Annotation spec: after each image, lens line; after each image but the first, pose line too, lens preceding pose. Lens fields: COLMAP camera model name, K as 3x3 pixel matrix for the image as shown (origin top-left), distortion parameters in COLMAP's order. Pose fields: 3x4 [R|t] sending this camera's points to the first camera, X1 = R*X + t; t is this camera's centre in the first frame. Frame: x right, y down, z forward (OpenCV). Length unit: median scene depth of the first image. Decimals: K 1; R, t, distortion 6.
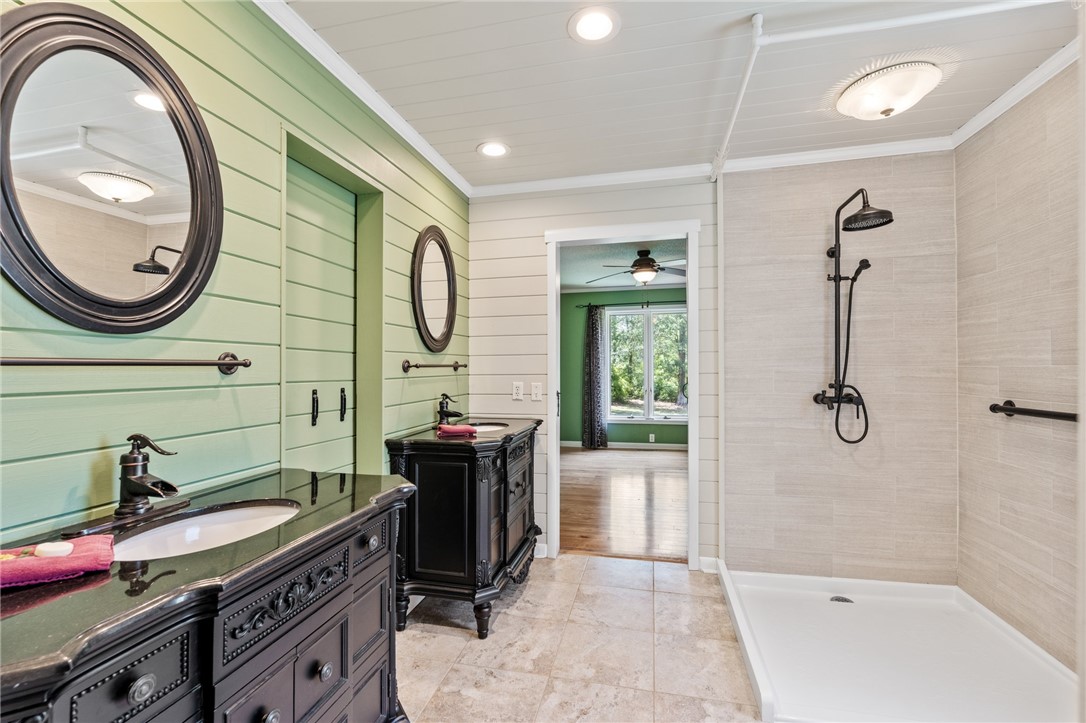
lens RADIAL K [[474.5, 0, 542.1], [0, 474.5, 362.9], [0, 0, 1]] dist [-0.004729, 0.000057]
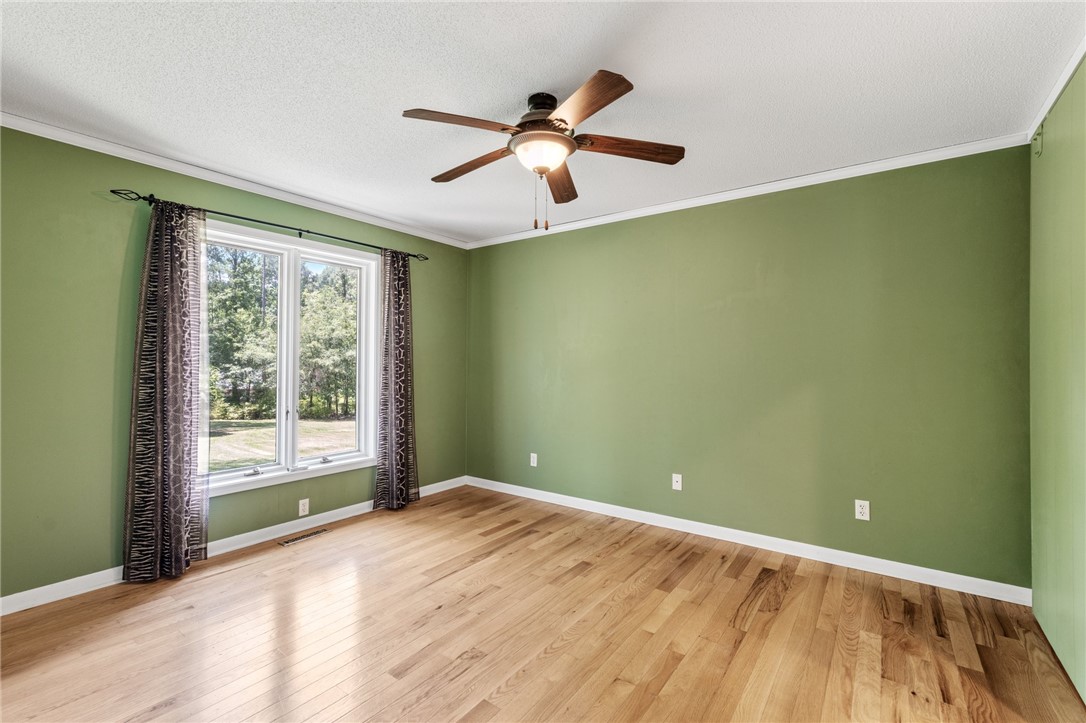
lens RADIAL K [[474.5, 0, 540.3], [0, 474.5, 364.1], [0, 0, 1]] dist [-0.004729, 0.000057]
pose [[0.388960, 0.014900, 0.921134, -0.130632], [-0.017149, 0.999813, -0.008931, 0.008922], [-0.921095, -0.012323, 0.389143, 0.578103]]
